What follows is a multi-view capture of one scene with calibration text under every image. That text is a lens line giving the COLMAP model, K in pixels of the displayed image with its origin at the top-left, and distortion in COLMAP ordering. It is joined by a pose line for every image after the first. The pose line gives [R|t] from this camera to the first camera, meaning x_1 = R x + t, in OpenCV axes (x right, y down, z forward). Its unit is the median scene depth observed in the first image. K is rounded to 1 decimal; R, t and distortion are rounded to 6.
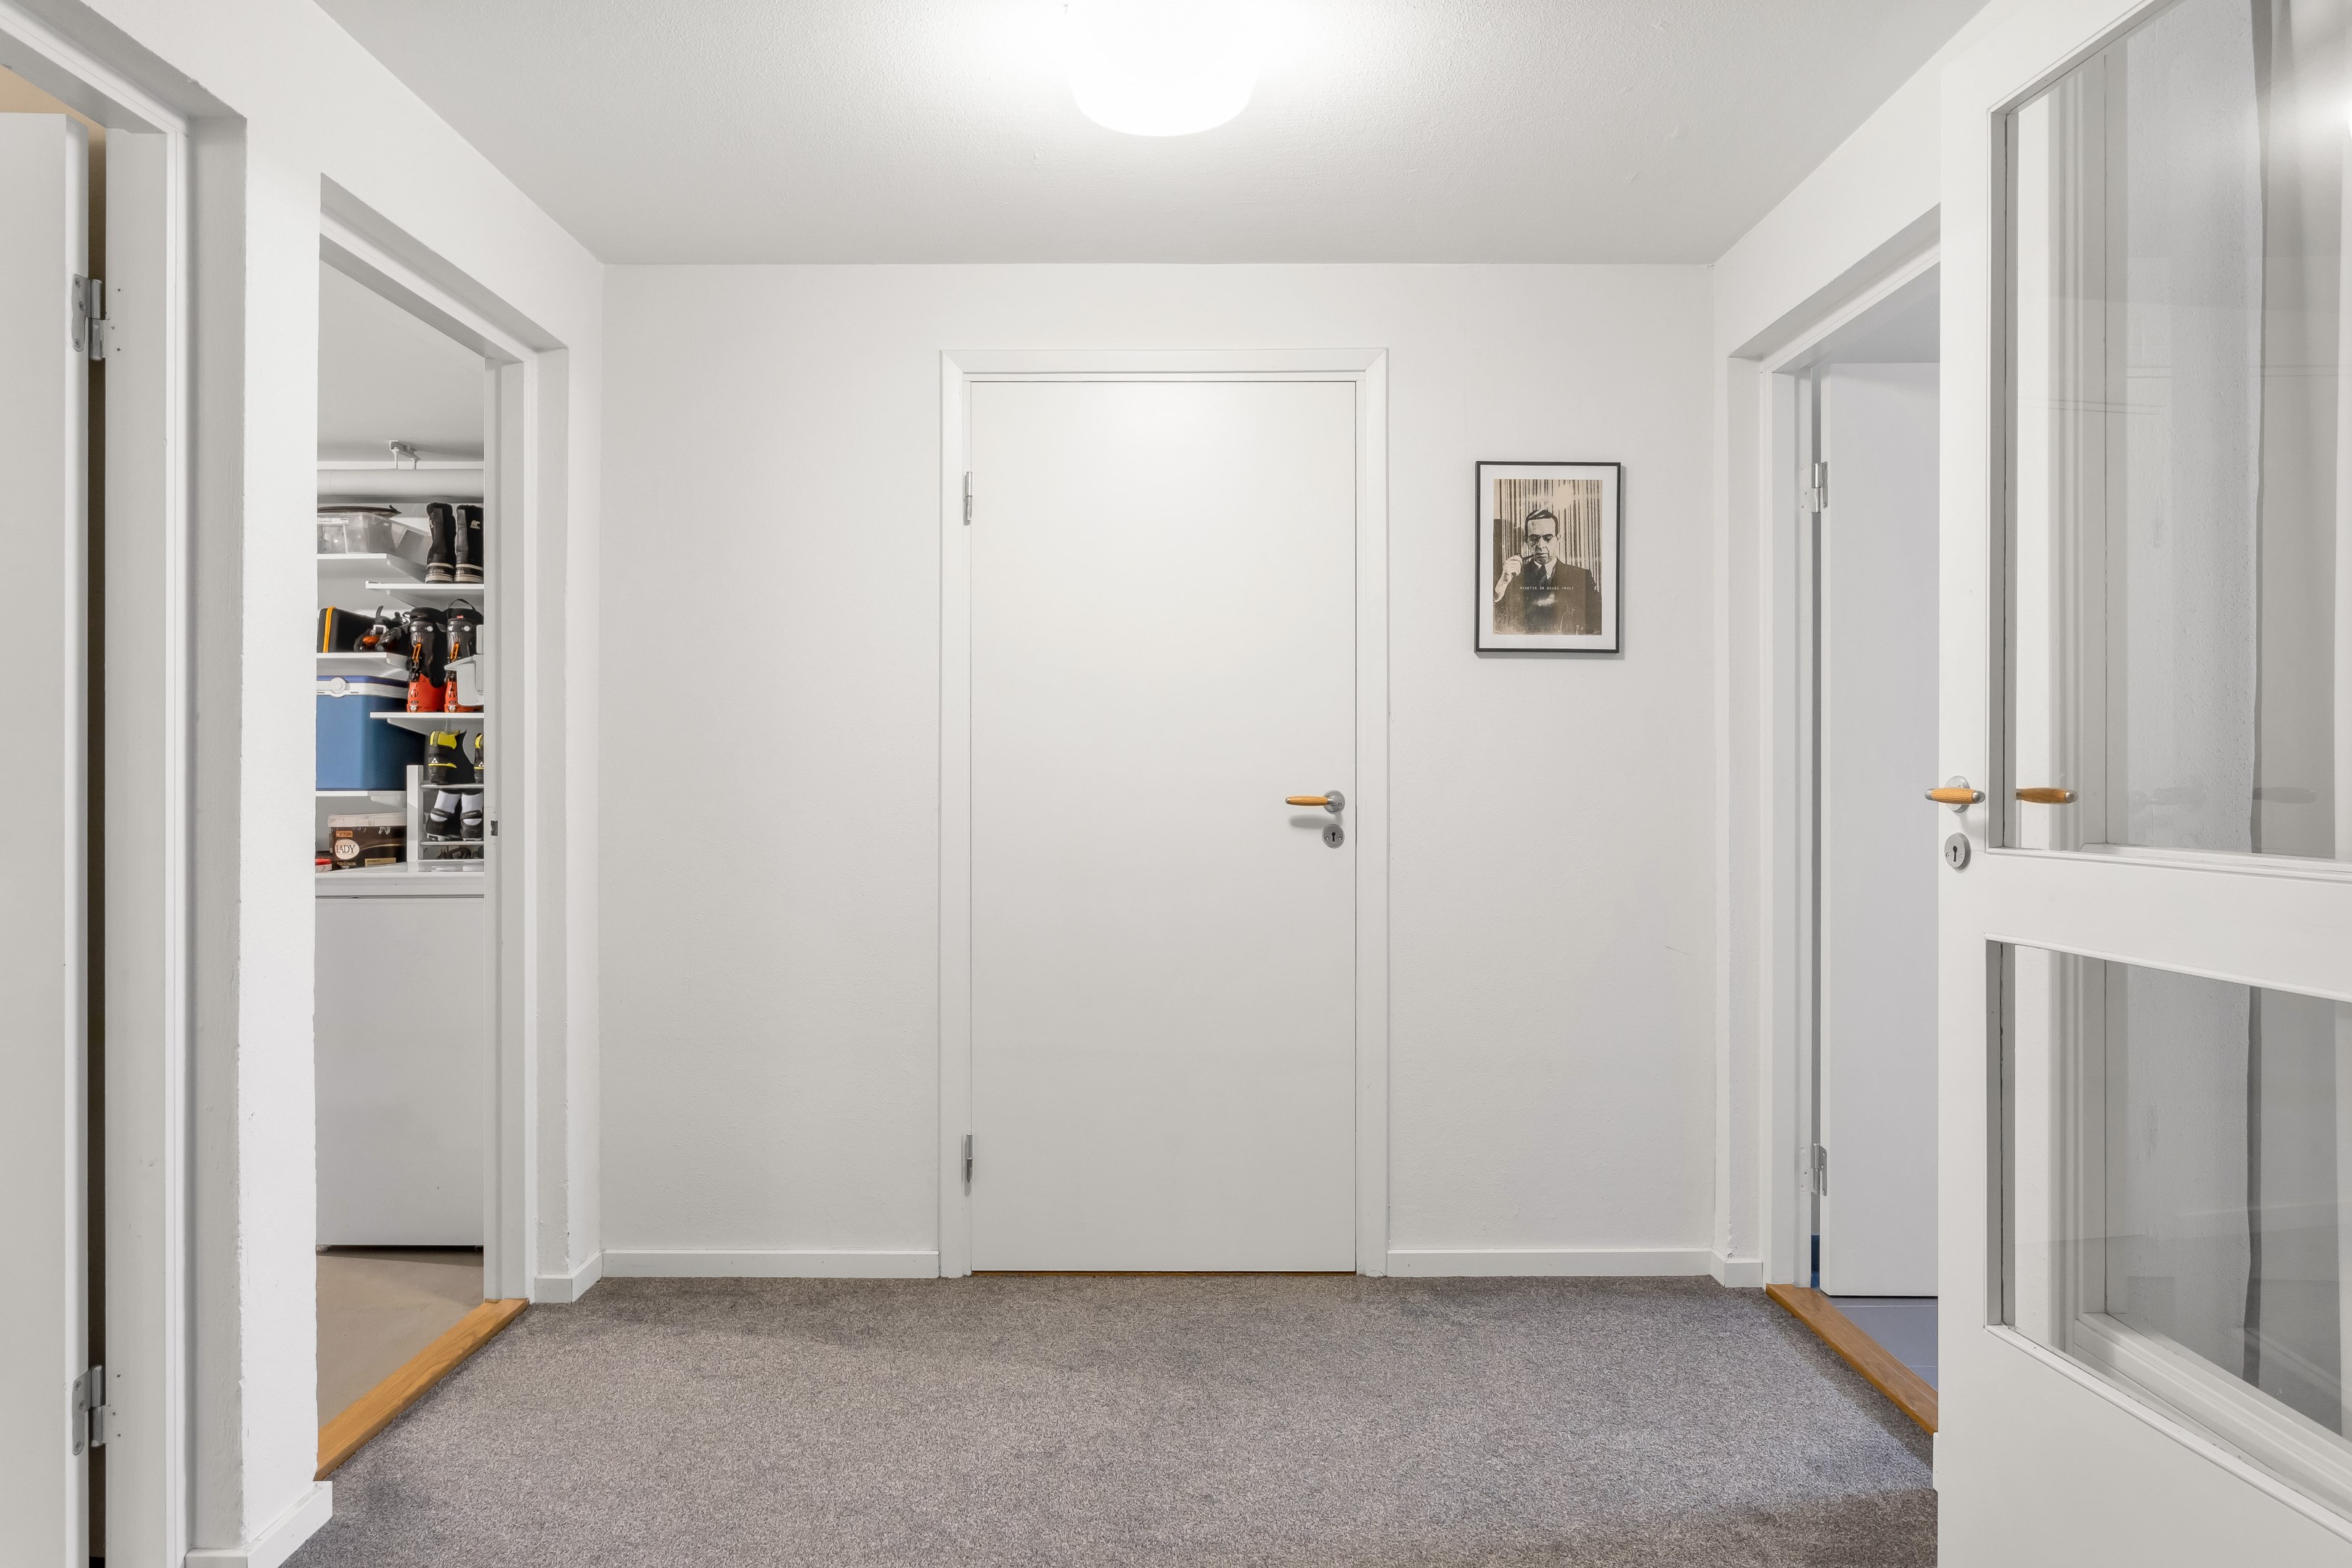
lens RADIAL K [[1448.8, 0, 1176.0], [0, 1448.8, 784.0], [0, 0, 1]] dist [-0.035257, 0.000552]
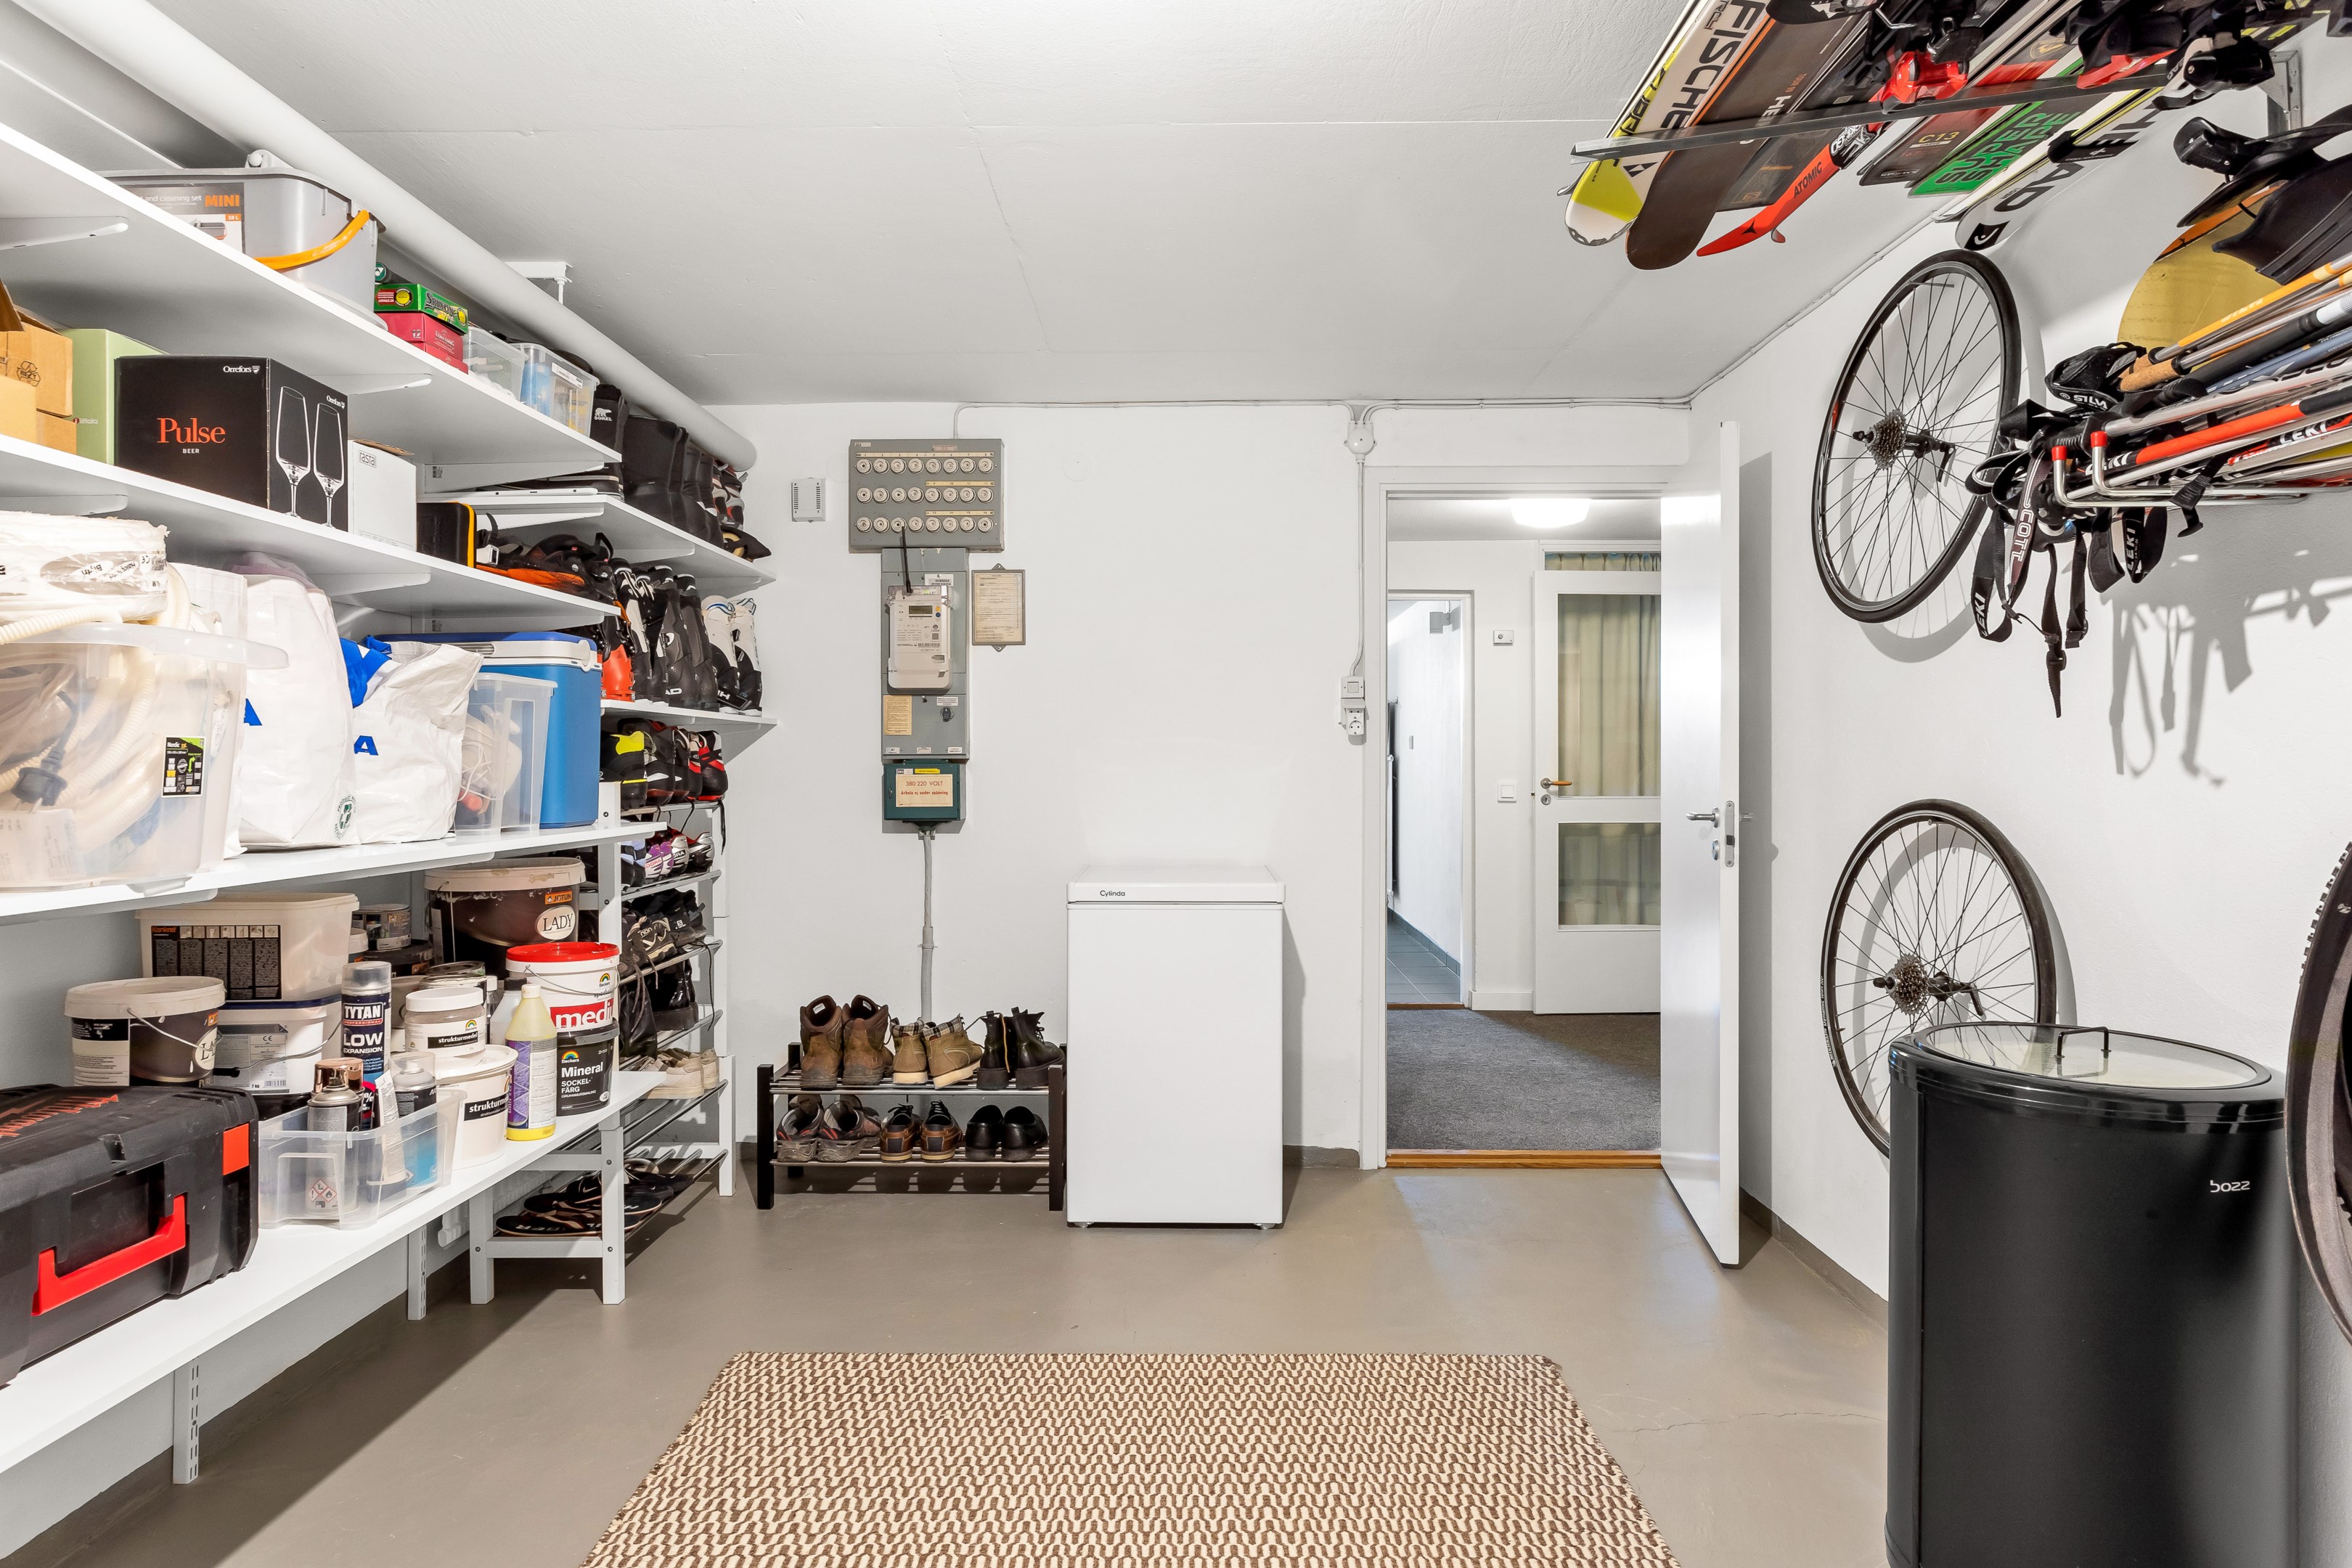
lens RADIAL K [[1448.8, 0, 1176.0], [0, 1448.8, 784.0], [0, 0, 1]] dist [-0.035257, 0.000552]
pose [[0.009423, -0.013204, 0.999868, -3.071725], [0.010434, 0.999860, 0.013105, -0.046942], [-0.999901, 0.010309, 0.009559, 1.909320]]
